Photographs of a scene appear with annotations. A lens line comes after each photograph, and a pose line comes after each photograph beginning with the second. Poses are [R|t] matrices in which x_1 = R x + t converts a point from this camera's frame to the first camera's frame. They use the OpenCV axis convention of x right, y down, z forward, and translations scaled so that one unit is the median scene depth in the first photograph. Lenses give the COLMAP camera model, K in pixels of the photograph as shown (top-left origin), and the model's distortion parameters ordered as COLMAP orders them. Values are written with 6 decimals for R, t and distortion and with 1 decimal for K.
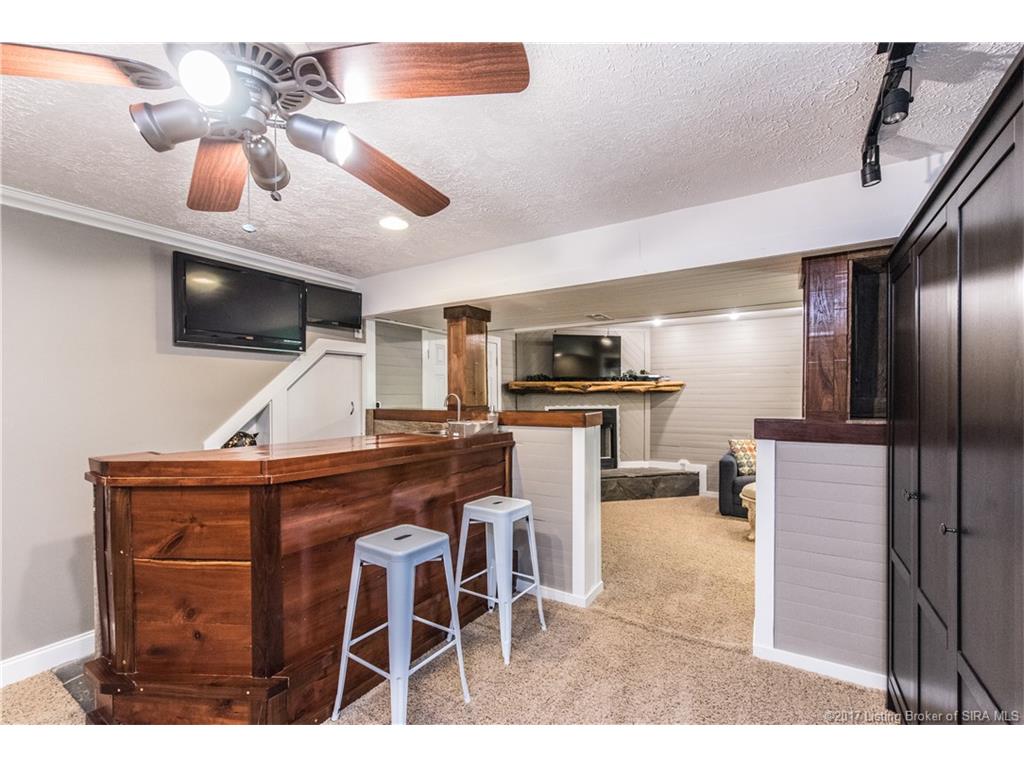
lens RADIAL K [[447.6, 0, 513.7], [0, 447.6, 396.5], [0, 0, 1]] dist [0.001717, 0.000070]
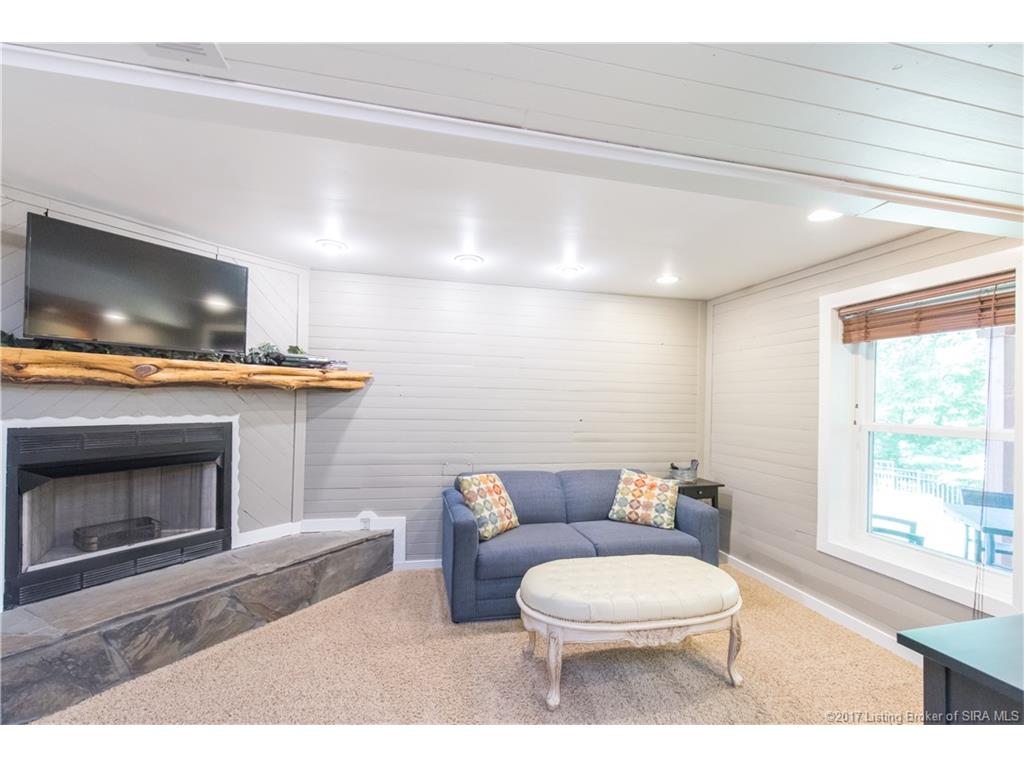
lens RADIAL K [[447.6, 0, 513.7], [0, 447.6, 396.5], [0, 0, 1]] dist [0.001717, 0.000070]
pose [[0.703445, 0.023947, 0.710347, 0.107465], [-0.022526, 0.999681, -0.011393, -0.001113], [-0.710393, -0.007987, 0.703760, 0.482806]]
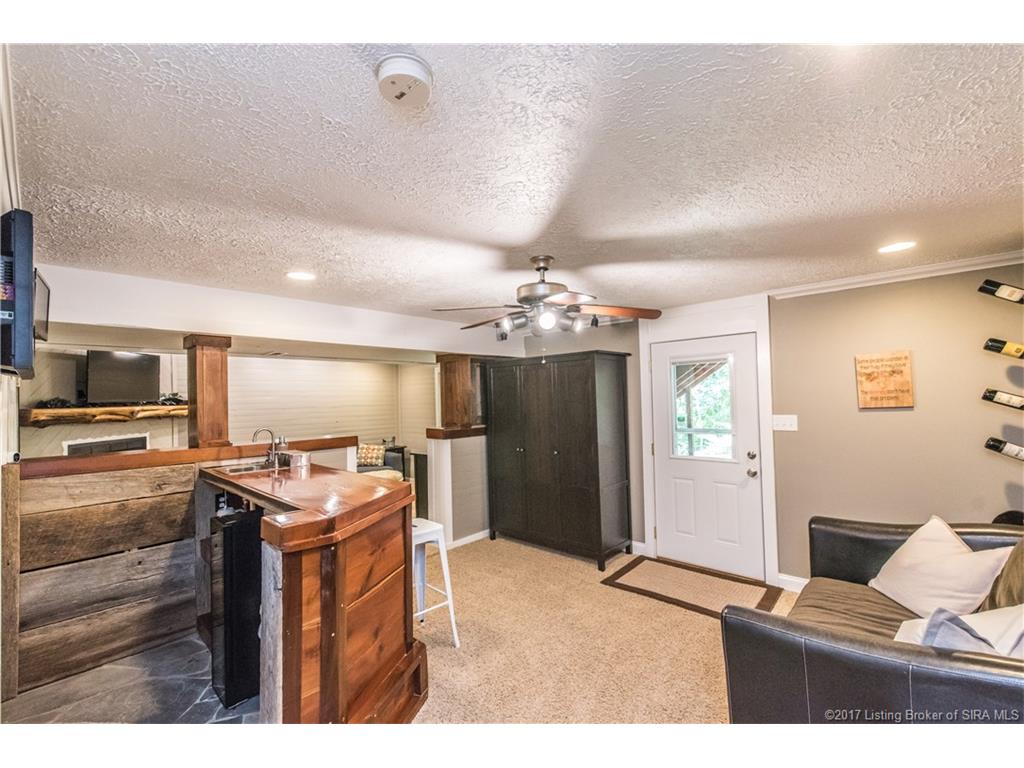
lens RADIAL K [[447.6, 0, 513.7], [0, 447.6, 396.5], [0, 0, 1]] dist [0.001717, 0.000070]
pose [[0.190602, 0.000517, 0.981667, -0.523149], [0.026220, 0.999640, -0.005618, -0.028745], [-0.981317, 0.026810, 0.190520, 0.126503]]
